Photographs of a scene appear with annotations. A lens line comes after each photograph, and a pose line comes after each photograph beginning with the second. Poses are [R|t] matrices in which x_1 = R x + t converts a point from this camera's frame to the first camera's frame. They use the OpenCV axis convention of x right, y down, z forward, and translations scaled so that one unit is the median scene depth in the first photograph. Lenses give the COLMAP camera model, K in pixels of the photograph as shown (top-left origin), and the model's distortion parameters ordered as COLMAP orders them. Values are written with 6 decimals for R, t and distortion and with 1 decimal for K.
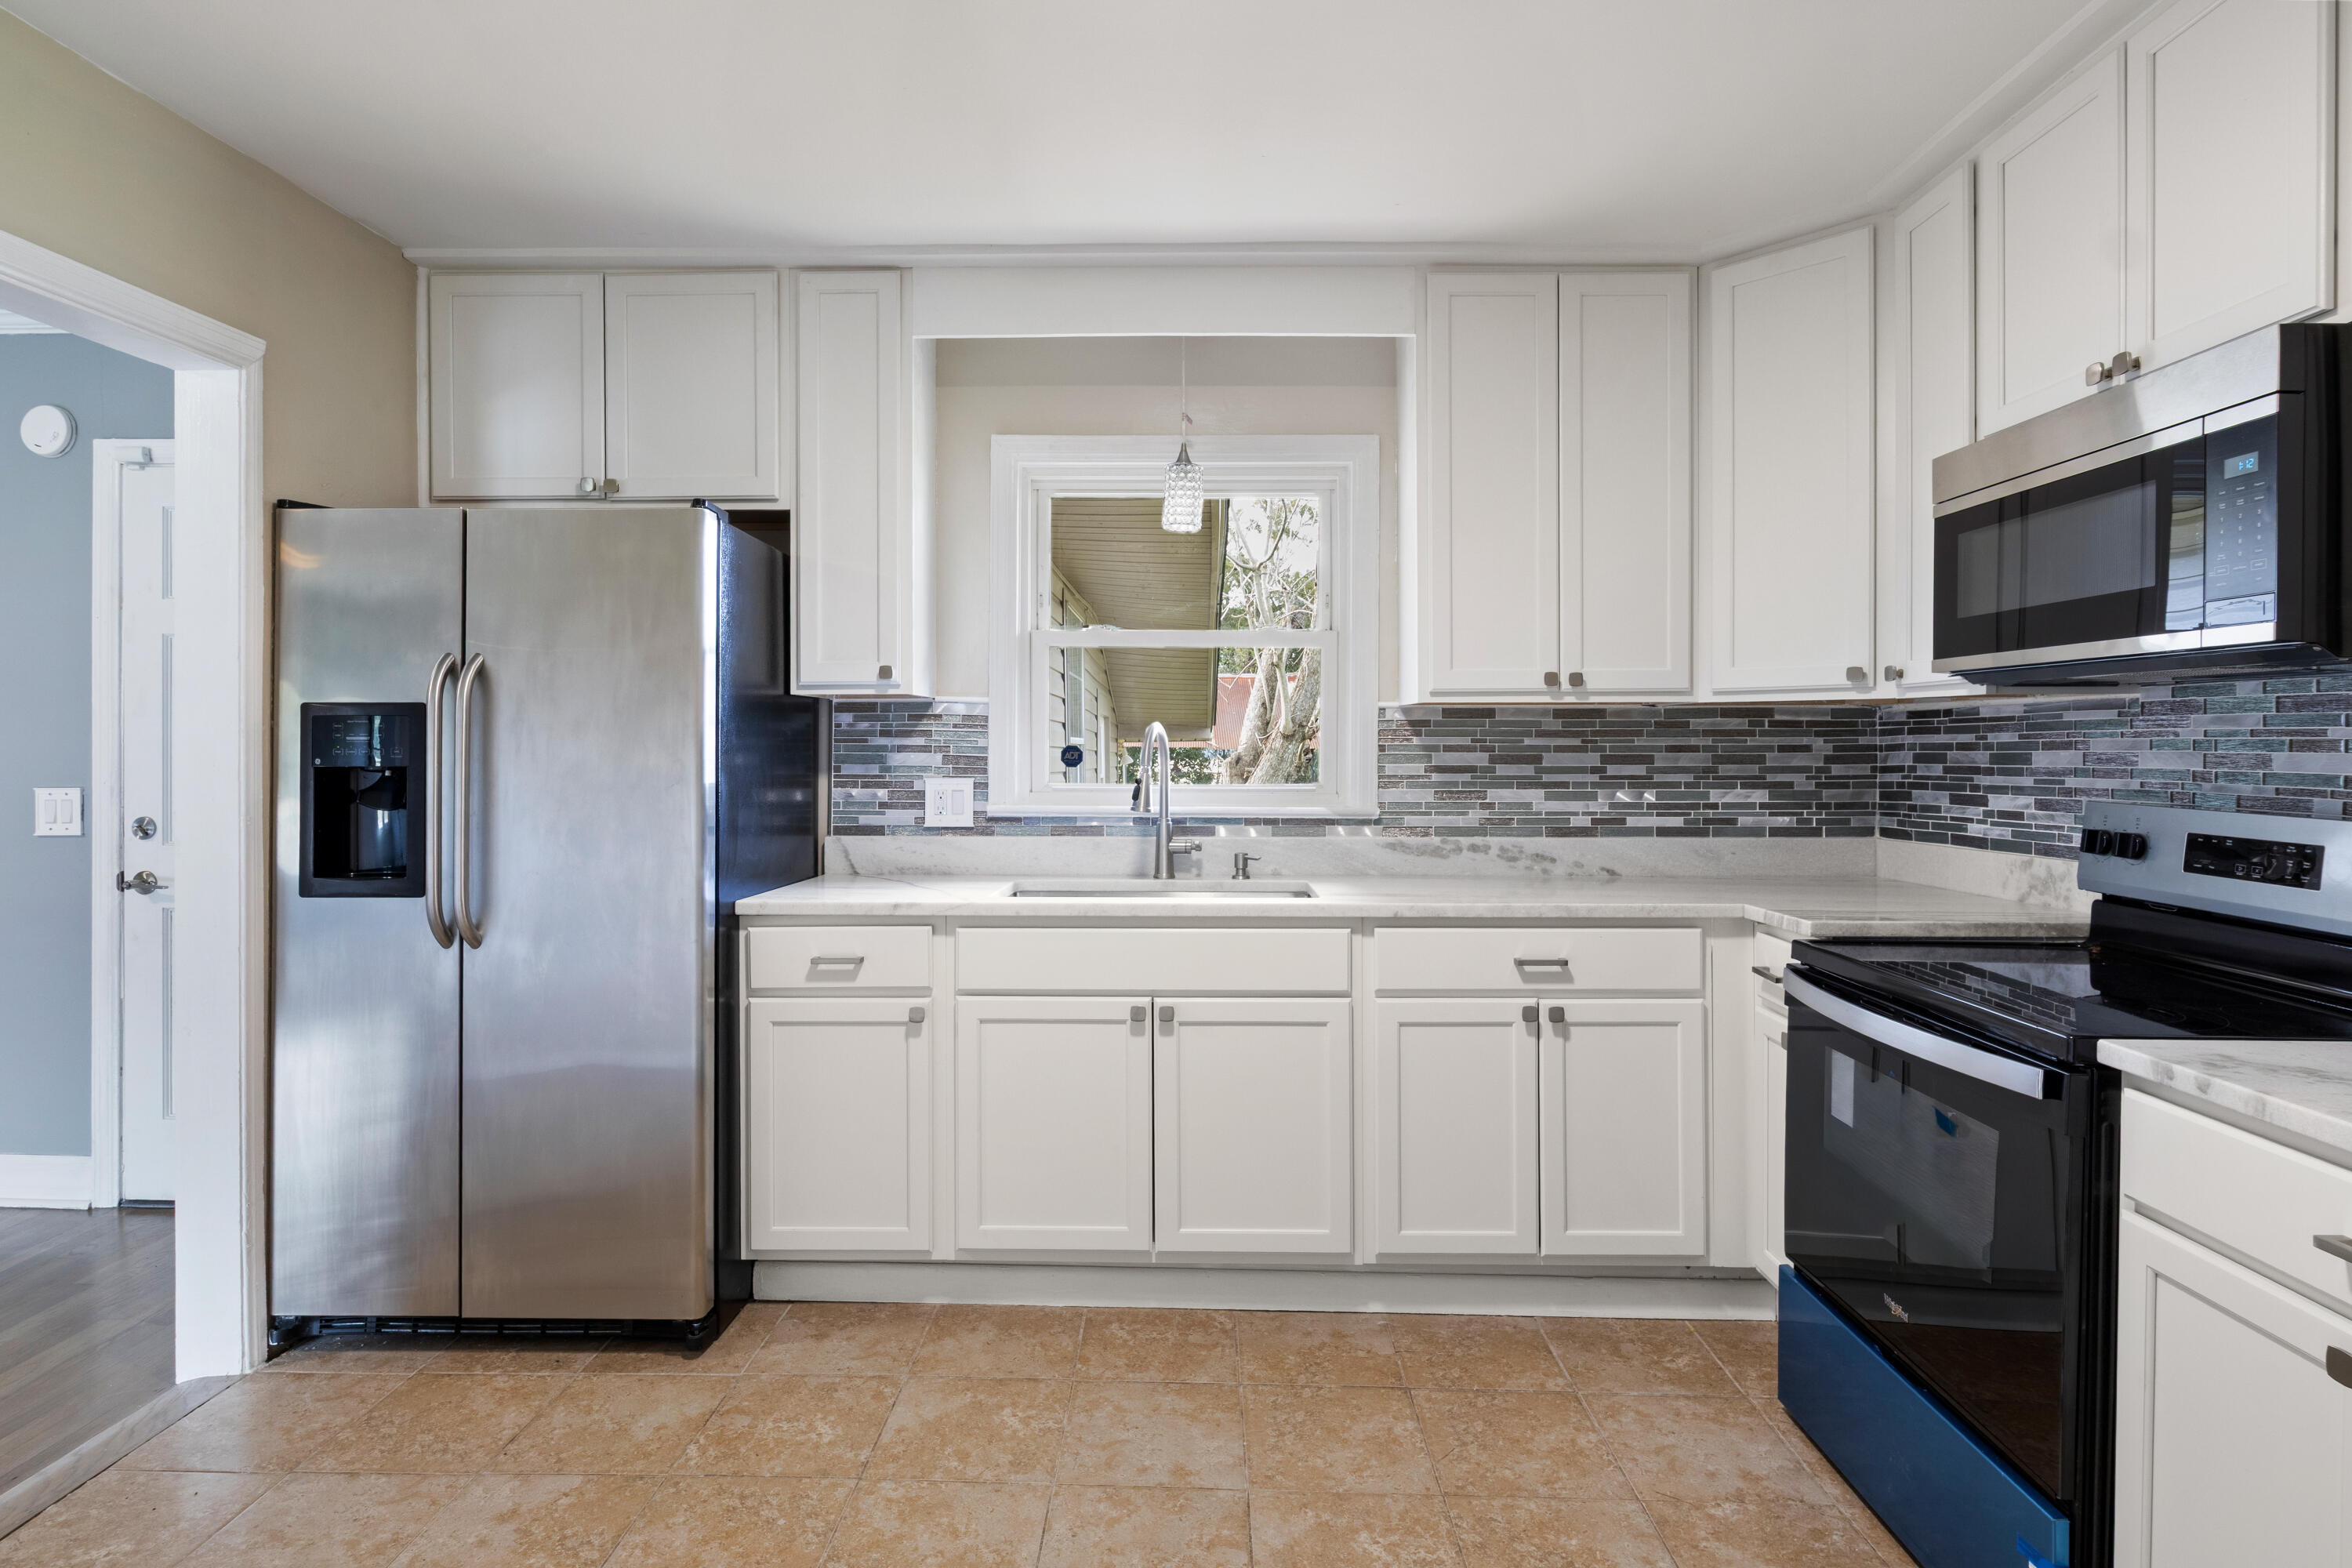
lens RADIAL K [[1182.2, 0, 1161.0], [0, 1182.2, 751.7], [0, 0, 1]] dist [-0.009658, 0.001116]
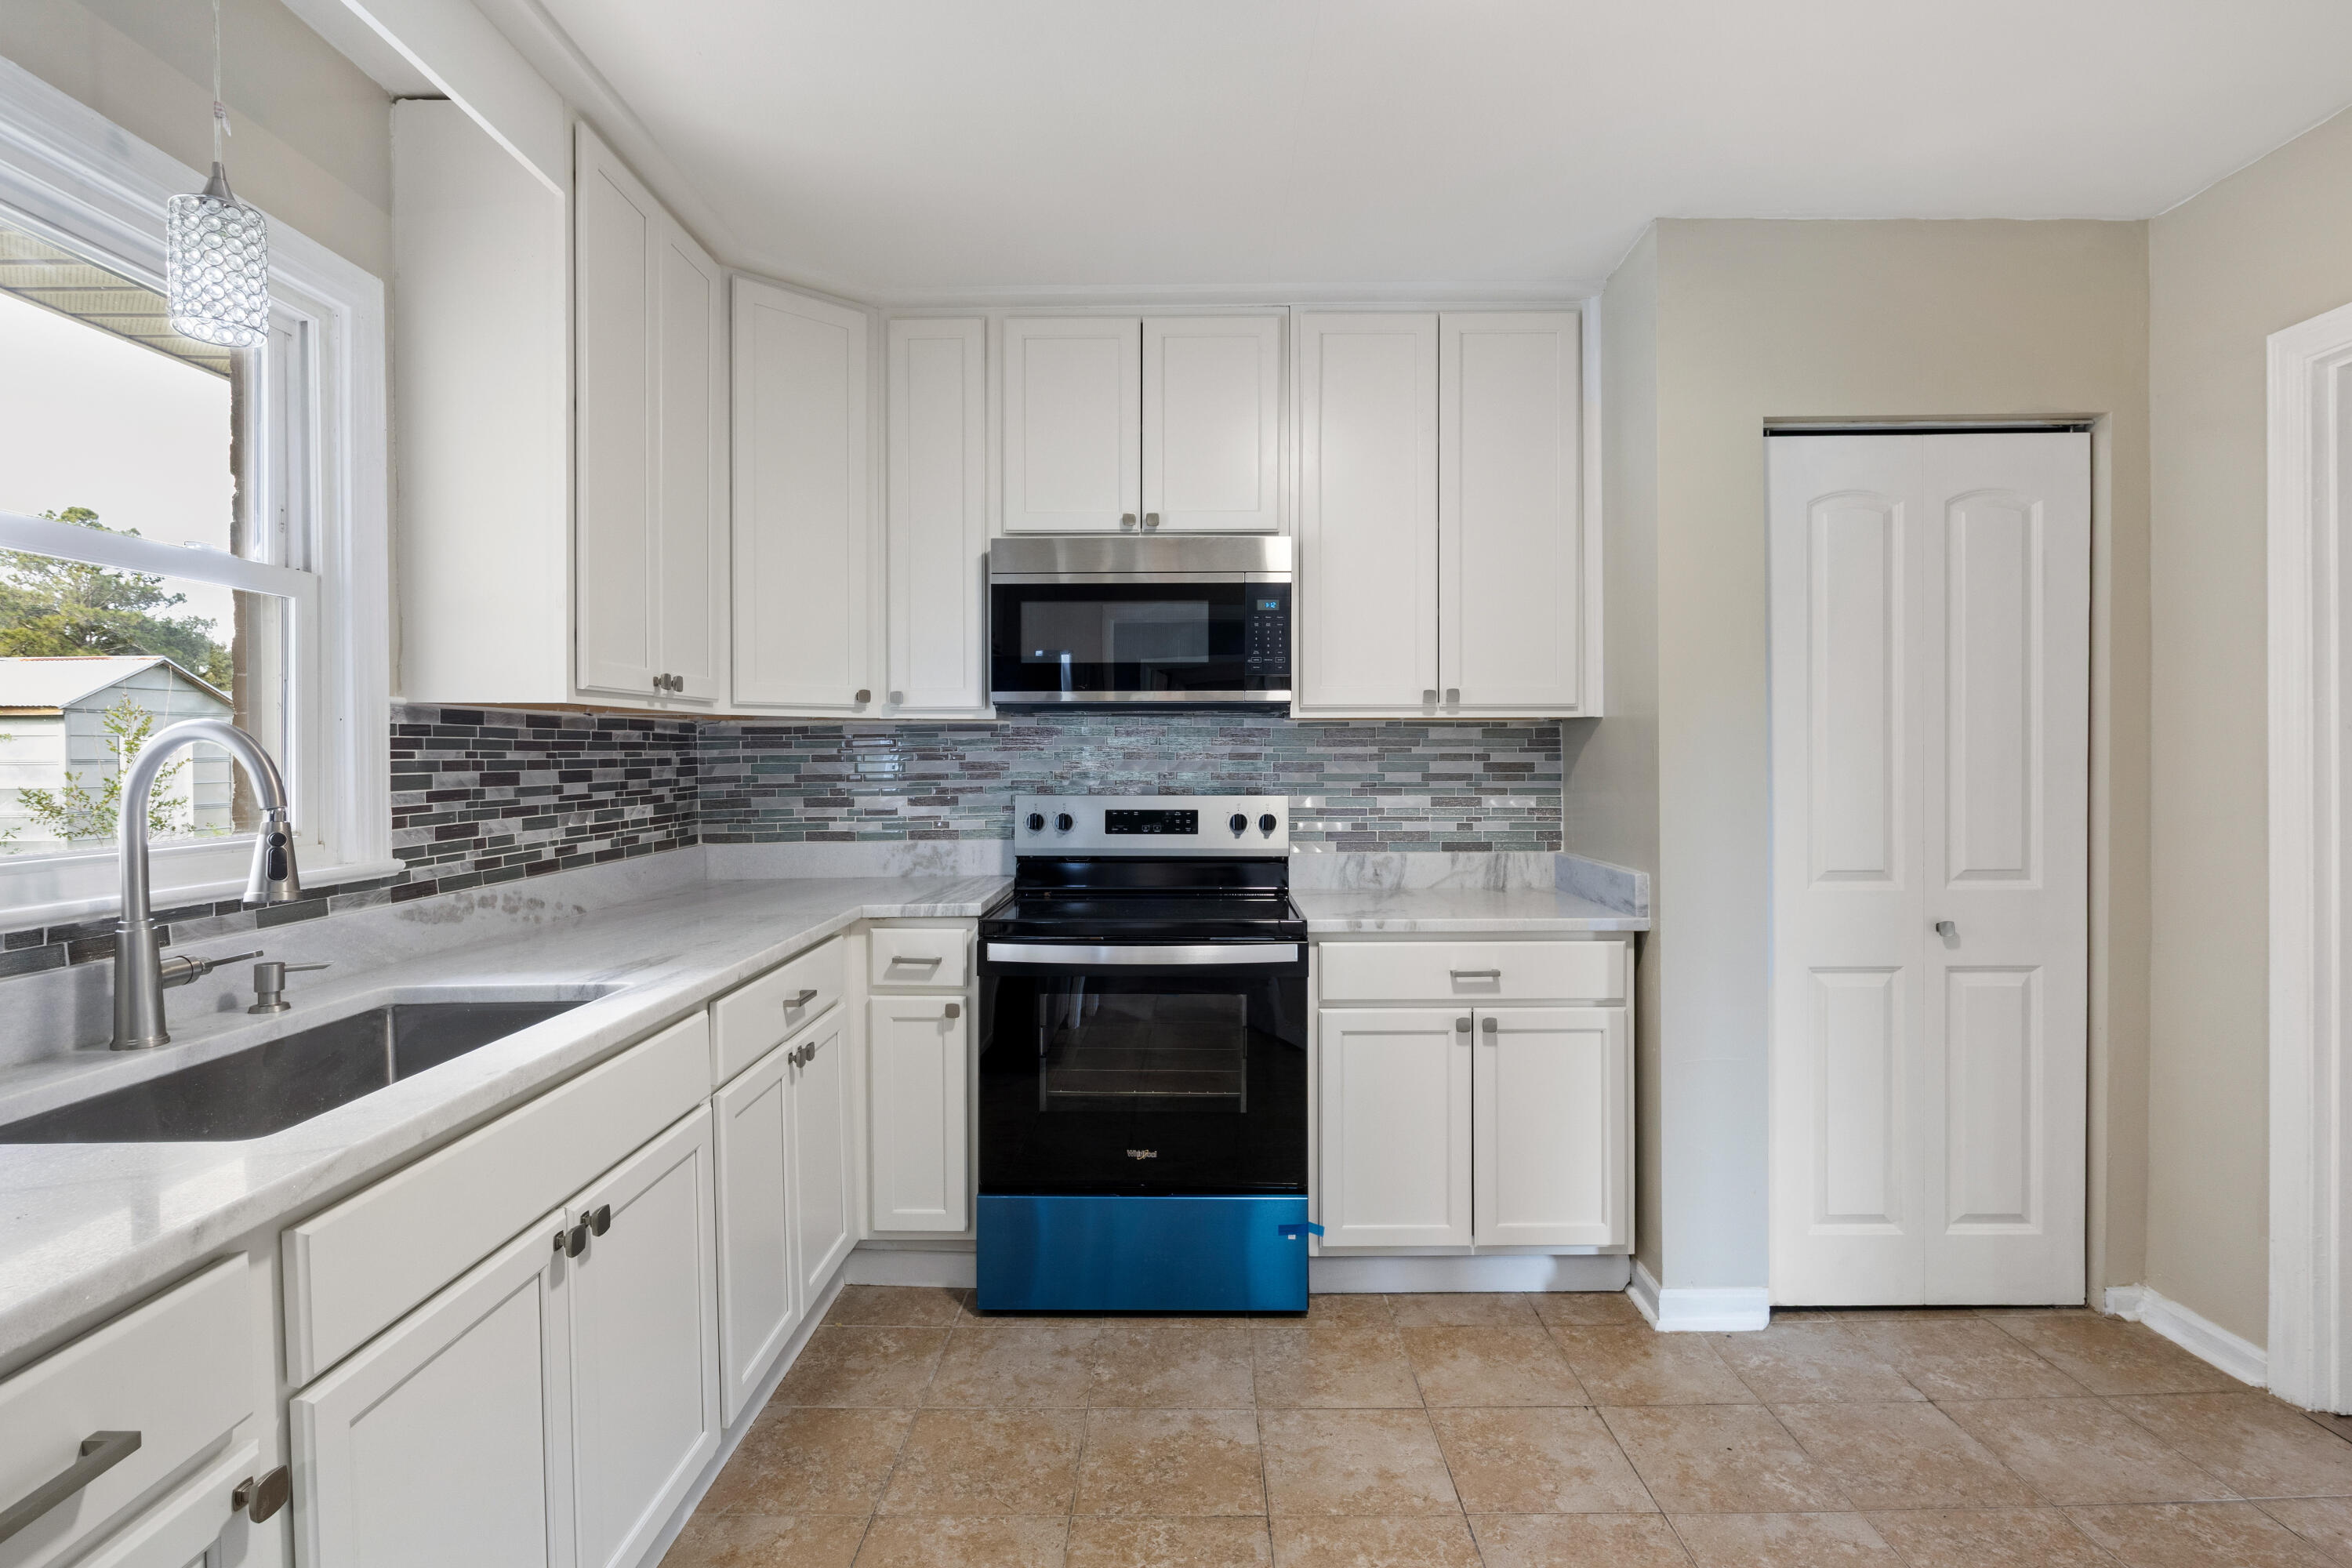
lens RADIAL K [[1182.2, 0, 1179.2], [0, 1182.2, 765.6], [0, 0, 1]] dist [-0.009658, 0.001116]
pose [[-0.022333, -0.012218, 0.999676, -0.574785], [0.011873, 0.999852, 0.012485, -0.008361], [-0.999680, 0.012148, -0.022184, 0.711539]]
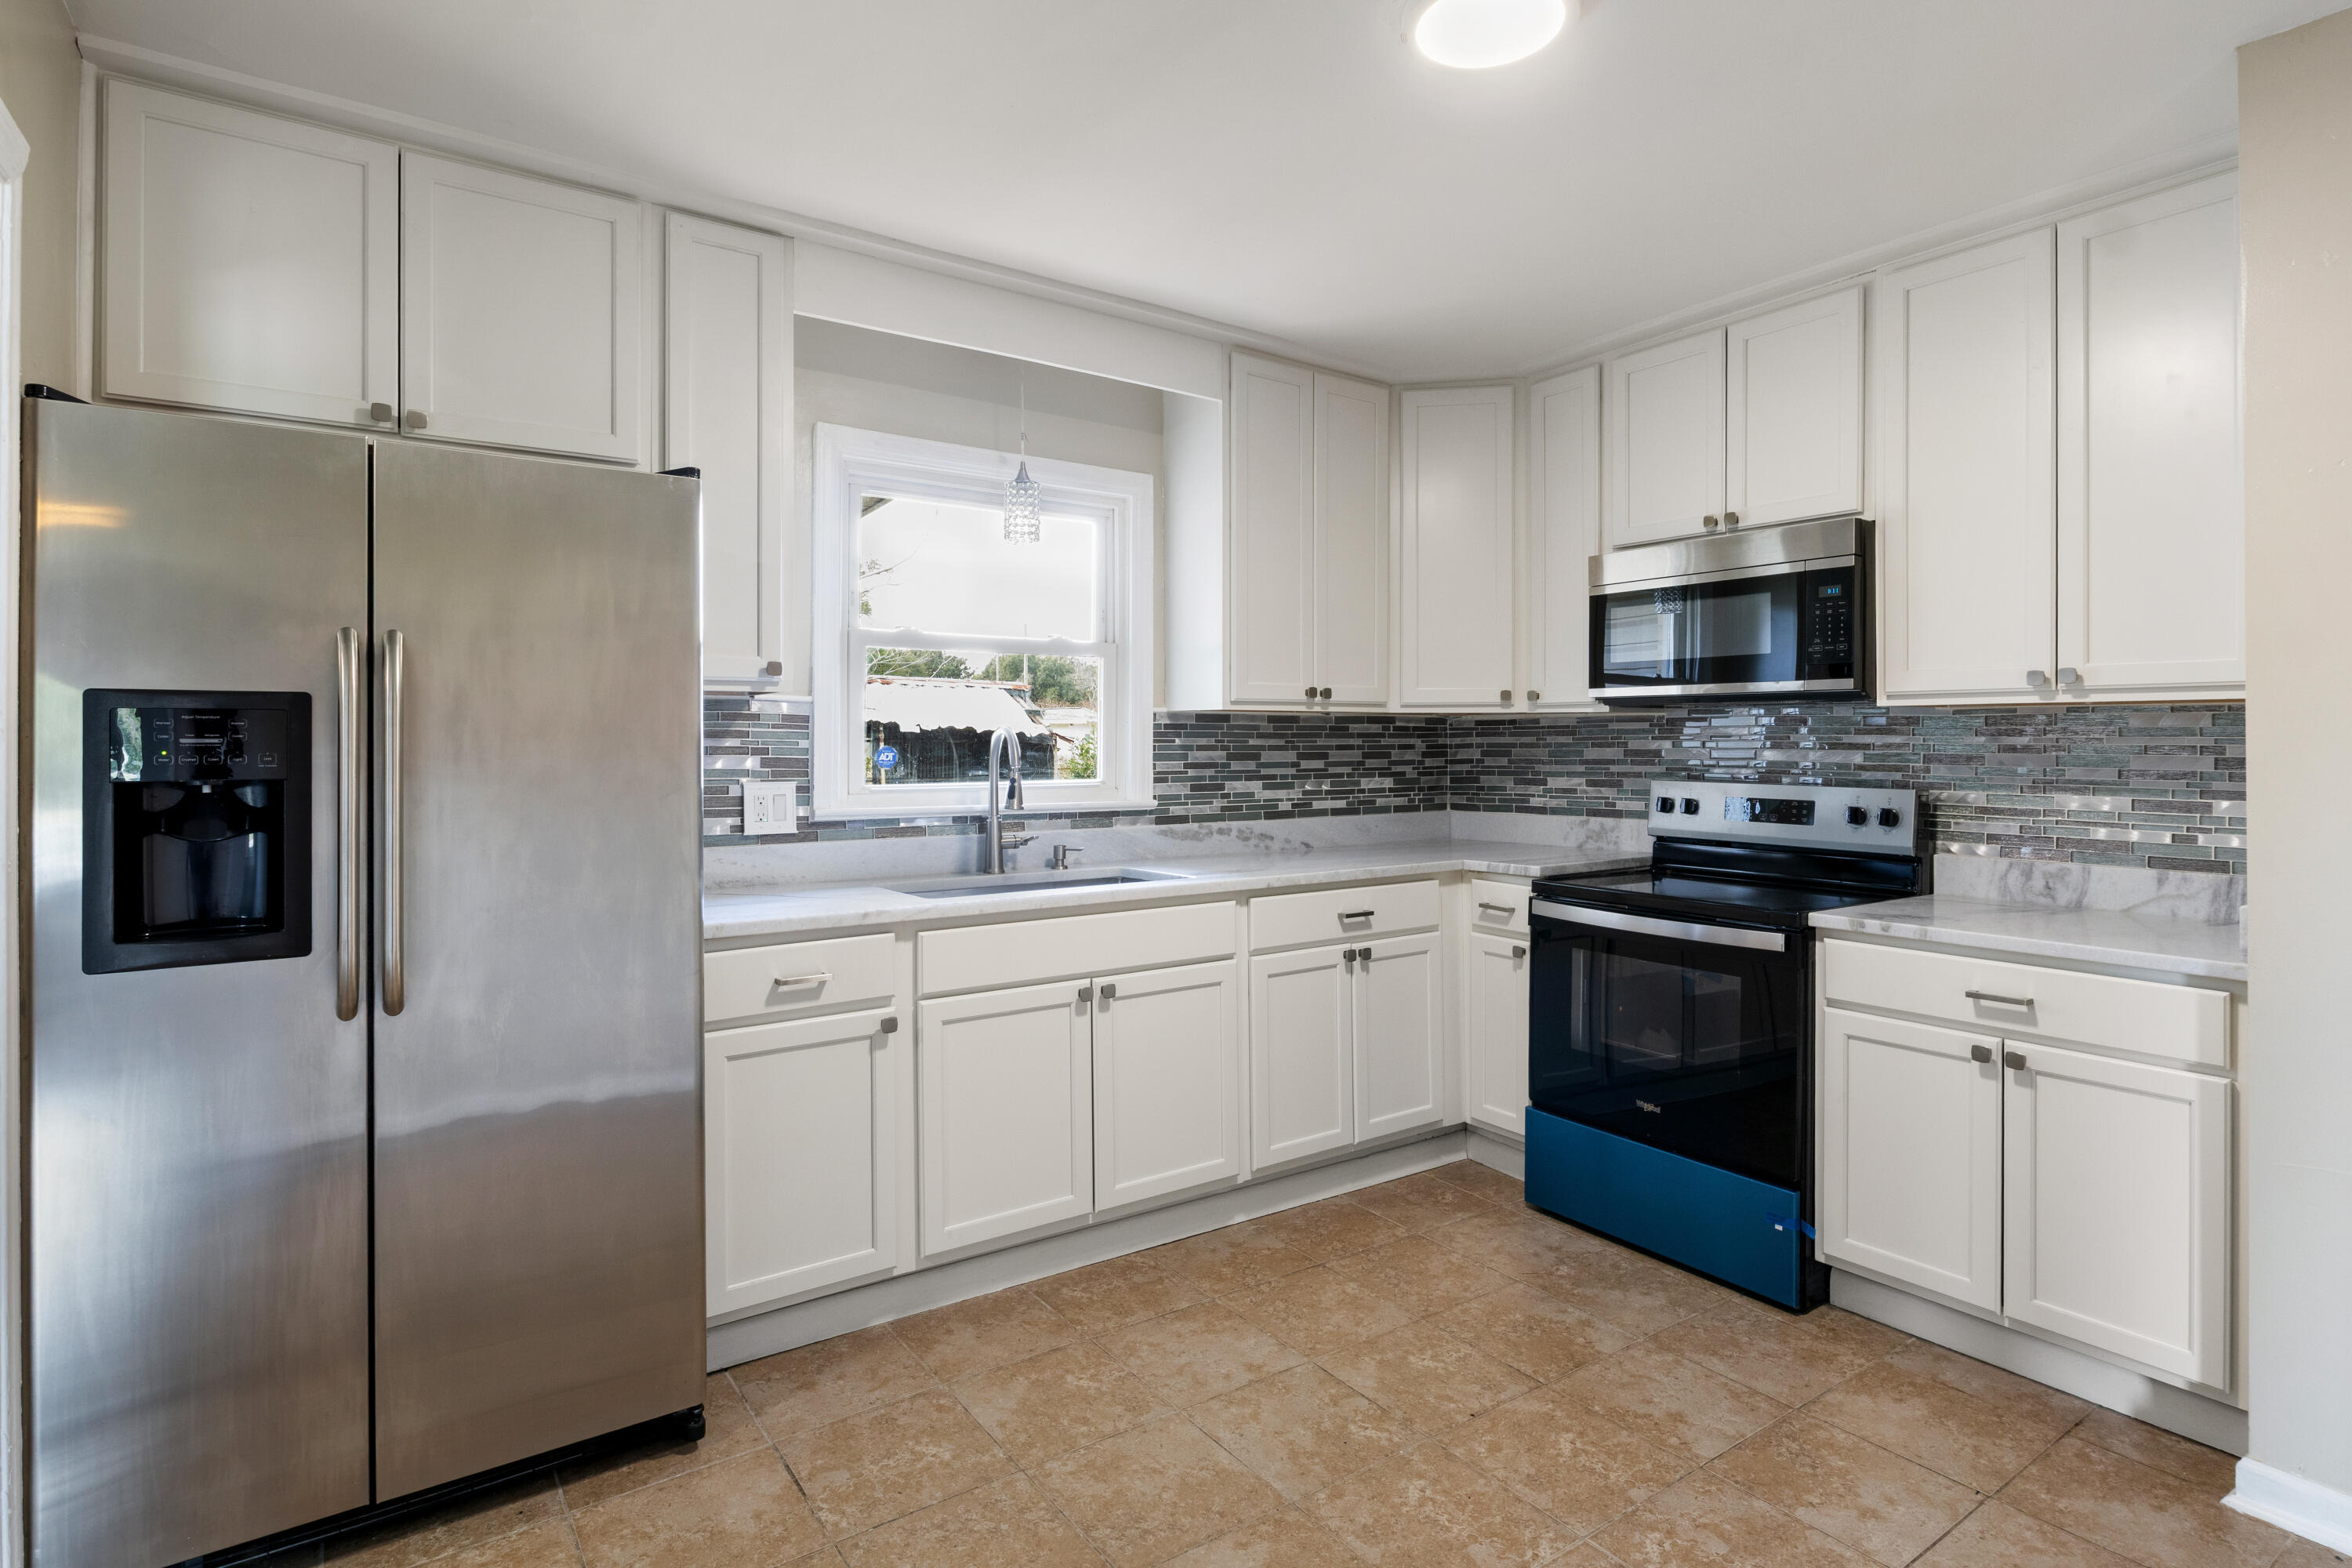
lens RADIAL K [[1182.2, 0, 1167.2], [0, 1182.2, 741.8], [0, 0, 1]] dist [-0.009658, 0.001116]
pose [[0.808262, -0.001147, 0.588822, -0.587790], [0.004888, 0.999977, -0.004762, -0.004297], [-0.588803, 0.006727, 0.808249, 0.078680]]
